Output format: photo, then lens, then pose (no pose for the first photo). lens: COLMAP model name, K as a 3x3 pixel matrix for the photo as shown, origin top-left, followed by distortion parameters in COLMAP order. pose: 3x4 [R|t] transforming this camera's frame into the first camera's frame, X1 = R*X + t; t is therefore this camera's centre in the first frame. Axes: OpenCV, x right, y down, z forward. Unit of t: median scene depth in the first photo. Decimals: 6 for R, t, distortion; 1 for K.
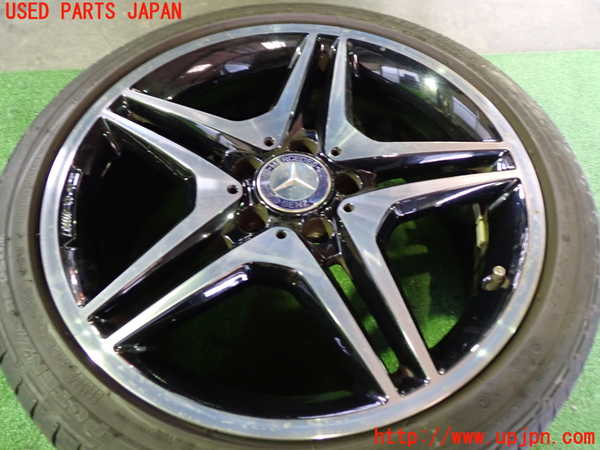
lens RADIAL K [[523.6, 0, 299.0], [0, 523.6, 226.7], [0, 0, 1]] dist [-0.003878, -0.000024]
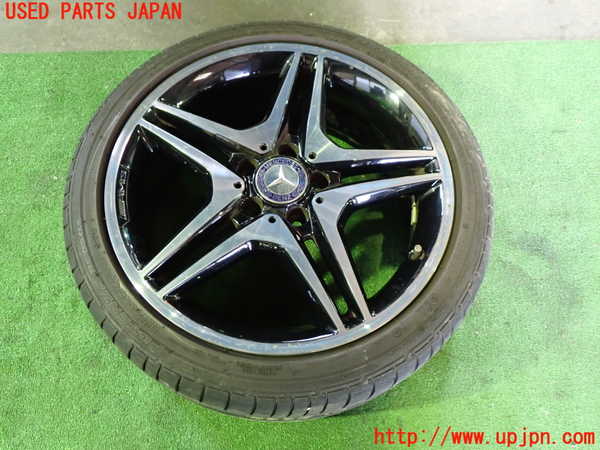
lens RADIAL K [[523.6, 0, 300.1], [0, 523.6, 226.4], [0, 0, 1]] dist [-0.003878, -0.000024]
pose [[0.999544, 0.013719, 0.026881, 0.004283], [-0.017826, 0.987109, 0.159055, -0.189058], [-0.024352, -0.159461, 0.986904, -0.414533]]
